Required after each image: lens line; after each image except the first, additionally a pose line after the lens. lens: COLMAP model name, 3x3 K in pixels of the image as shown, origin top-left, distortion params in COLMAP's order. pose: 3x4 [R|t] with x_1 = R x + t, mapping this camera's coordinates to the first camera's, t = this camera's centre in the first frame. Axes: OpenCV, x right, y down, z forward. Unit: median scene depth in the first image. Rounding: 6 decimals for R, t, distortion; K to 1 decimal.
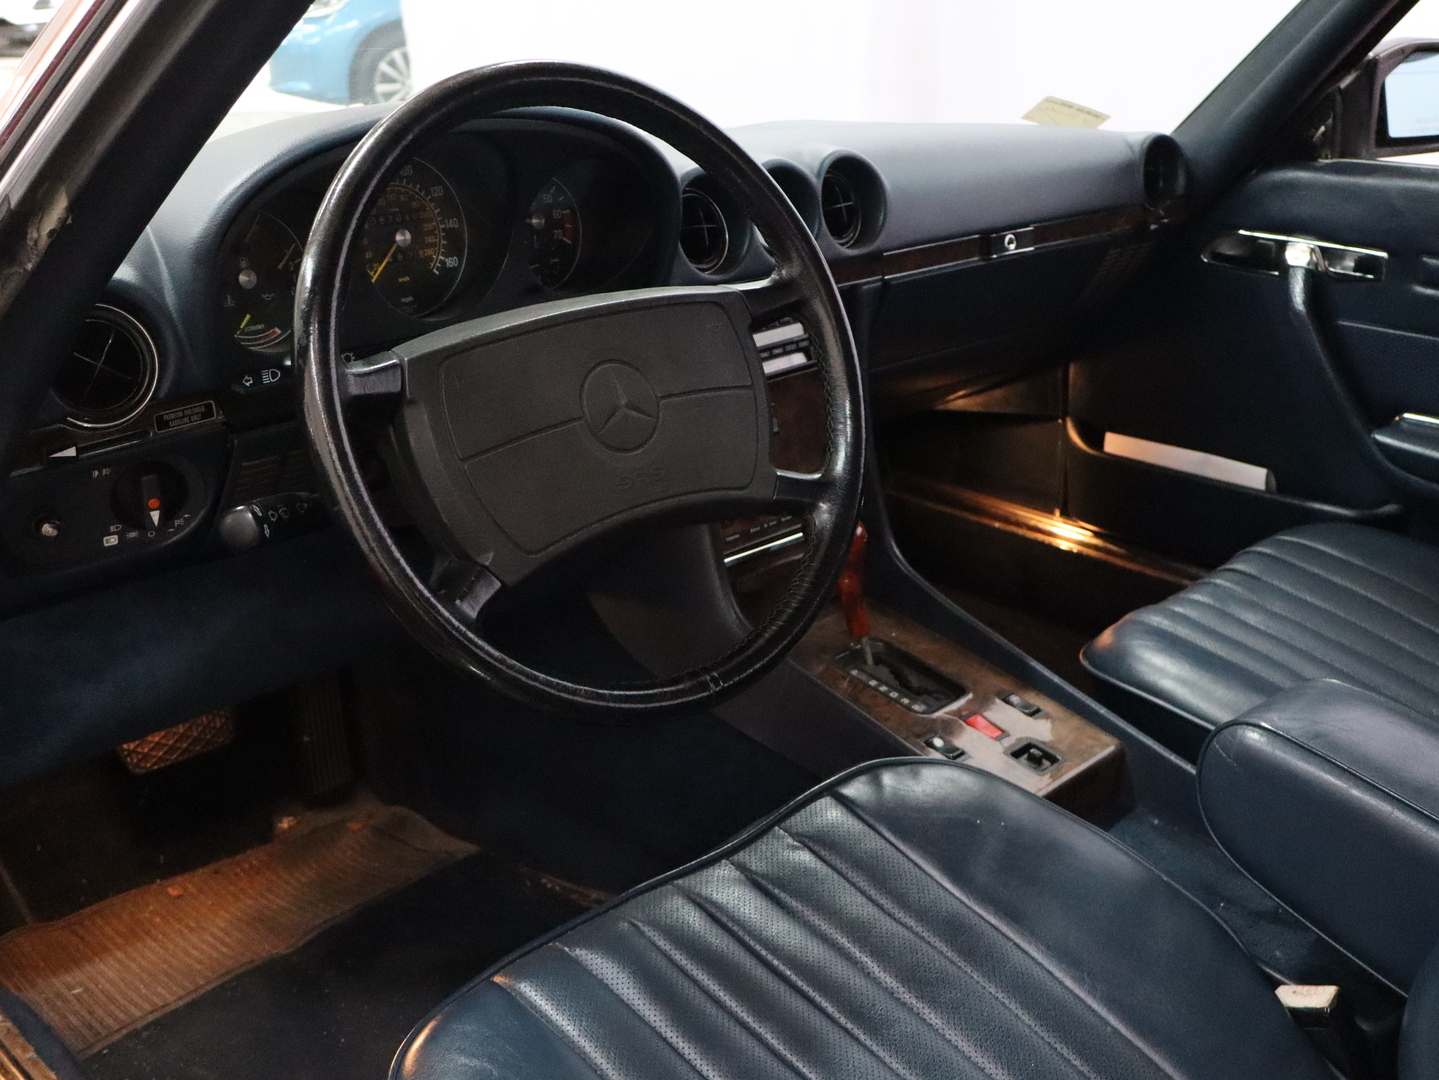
lens RADIAL K [[1355.1, 0, 720.5], [0, 1355.1, 542.5], [0, 0, 1]] dist [0.014593, 0.000000]
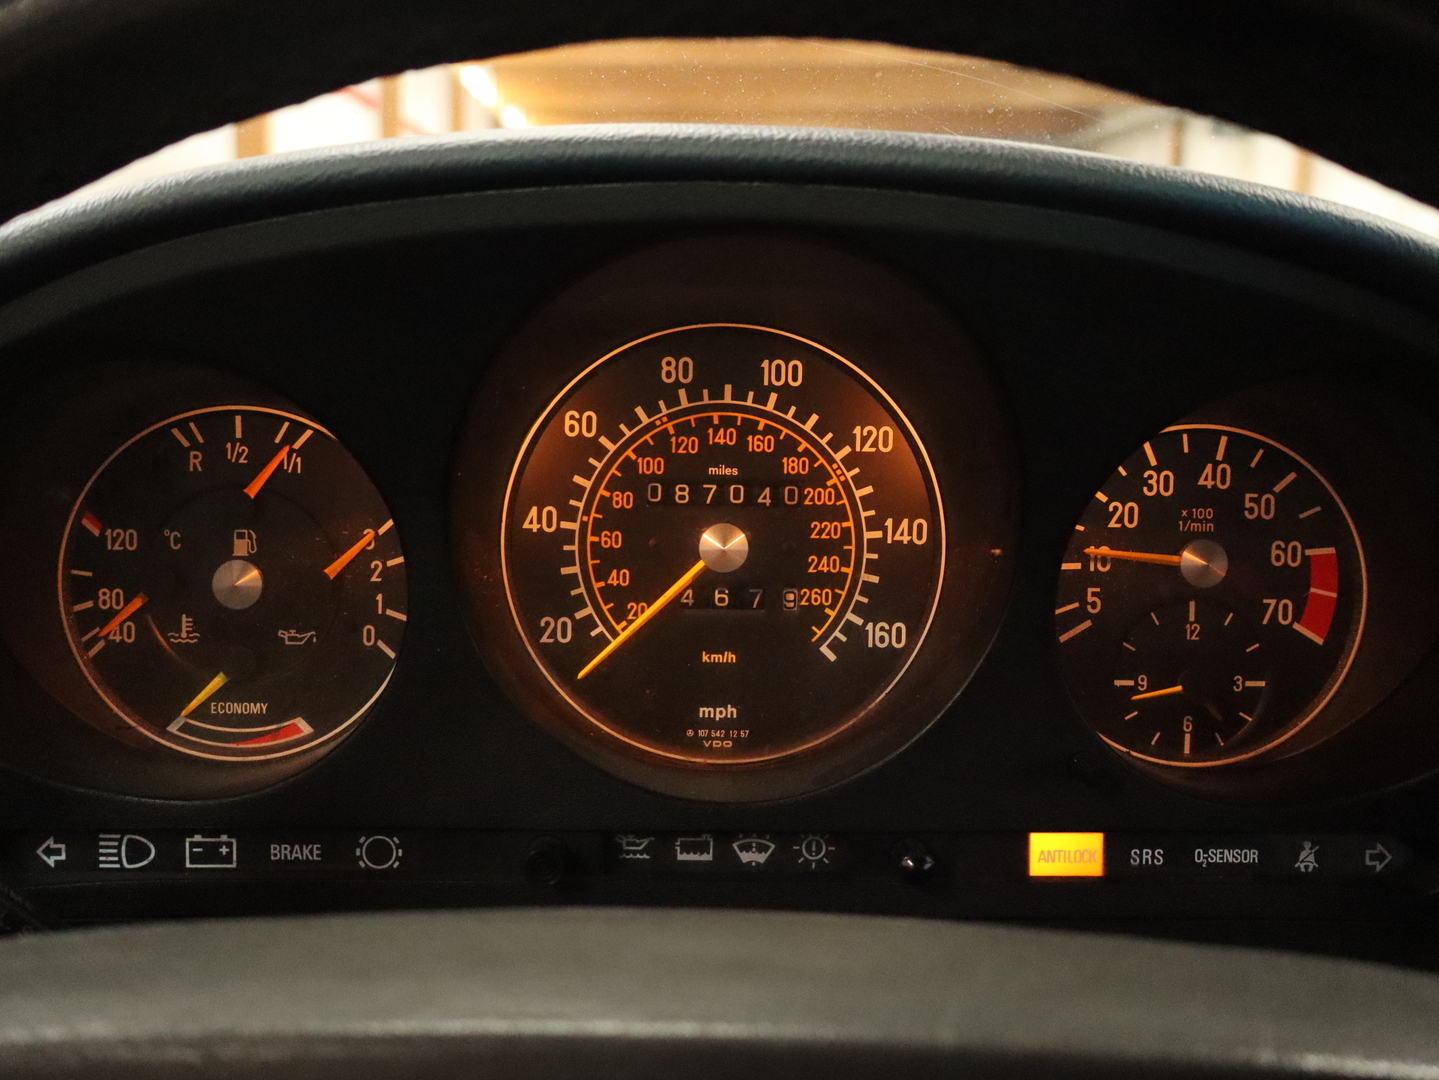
lens RADIAL K [[1173.7, 0, 718.8], [0, 1173.7, 542.8], [0, 0, 1]] dist [-0.010869, -0.001801]
pose [[0.702635, 0.122090, -0.700998, -0.016452], [-0.288437, 0.949469, -0.123745, -0.183374], [0.650467, 0.289141, 0.702346, 0.766882]]
